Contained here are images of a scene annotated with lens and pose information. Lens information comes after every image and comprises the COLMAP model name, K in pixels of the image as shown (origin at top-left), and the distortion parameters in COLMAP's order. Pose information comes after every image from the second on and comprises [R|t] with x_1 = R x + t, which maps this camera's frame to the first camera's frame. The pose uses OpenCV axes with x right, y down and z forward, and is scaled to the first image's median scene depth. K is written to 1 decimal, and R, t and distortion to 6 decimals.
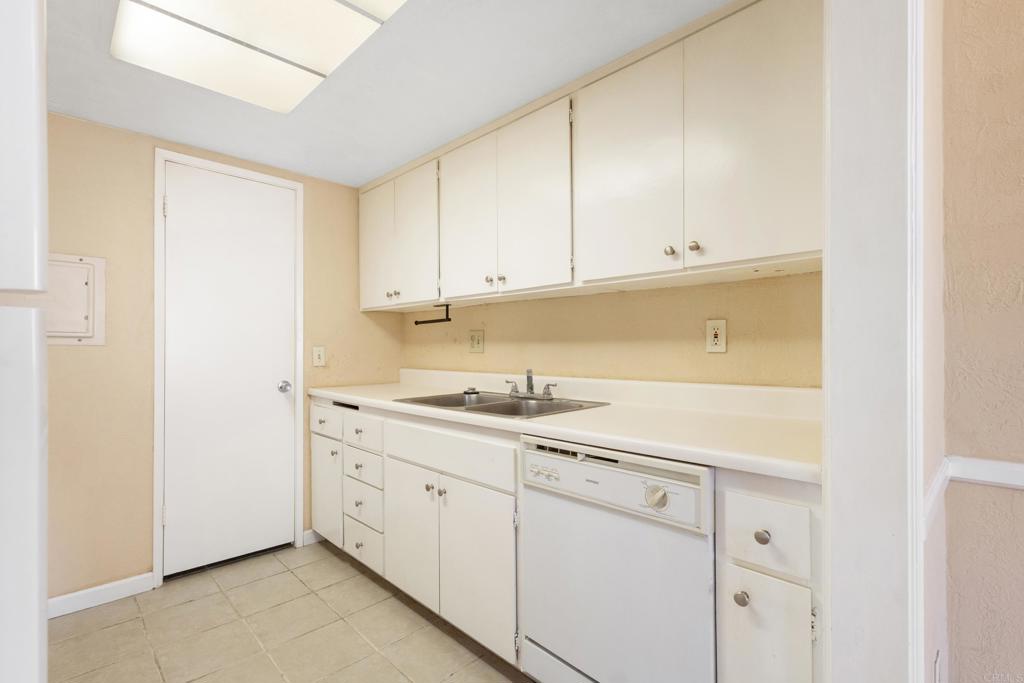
lens RADIAL K [[473.6, 0, 504.6], [0, 473.6, 346.0], [0, 0, 1]] dist [0.003449, 0.000624]
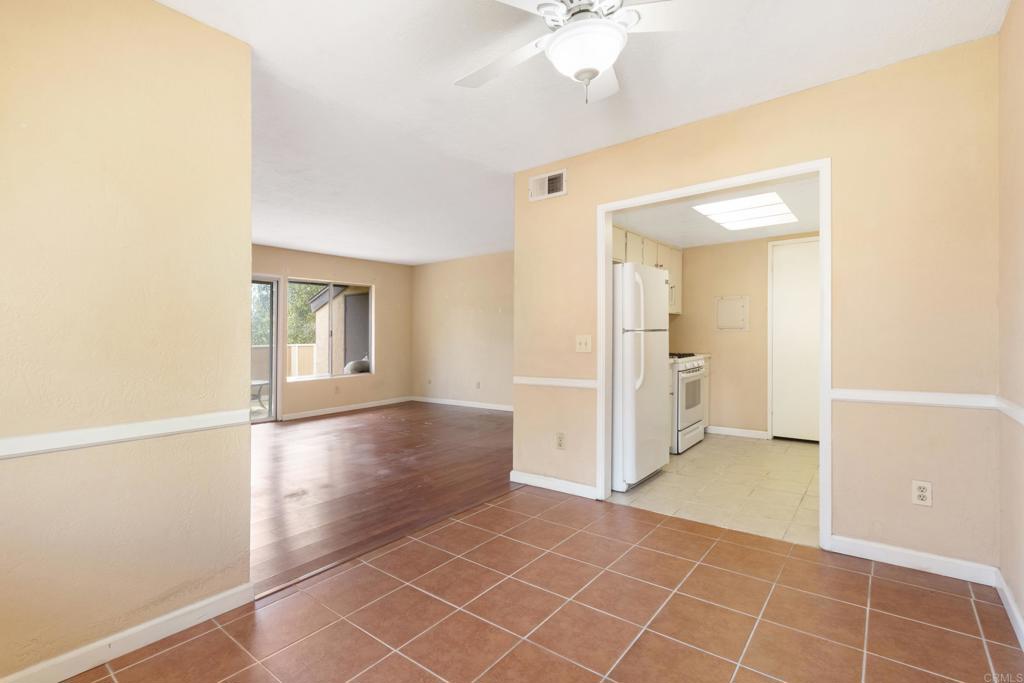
lens RADIAL K [[473.6, 0, 512.8], [0, 473.6, 341.0], [0, 0, 1]] dist [0.003449, 0.000624]
pose [[0.128846, 0.010013, -0.991614, 1.282739], [0.025524, 0.999584, 0.013410, -0.012070], [0.991336, -0.027038, 0.128537, -0.452435]]
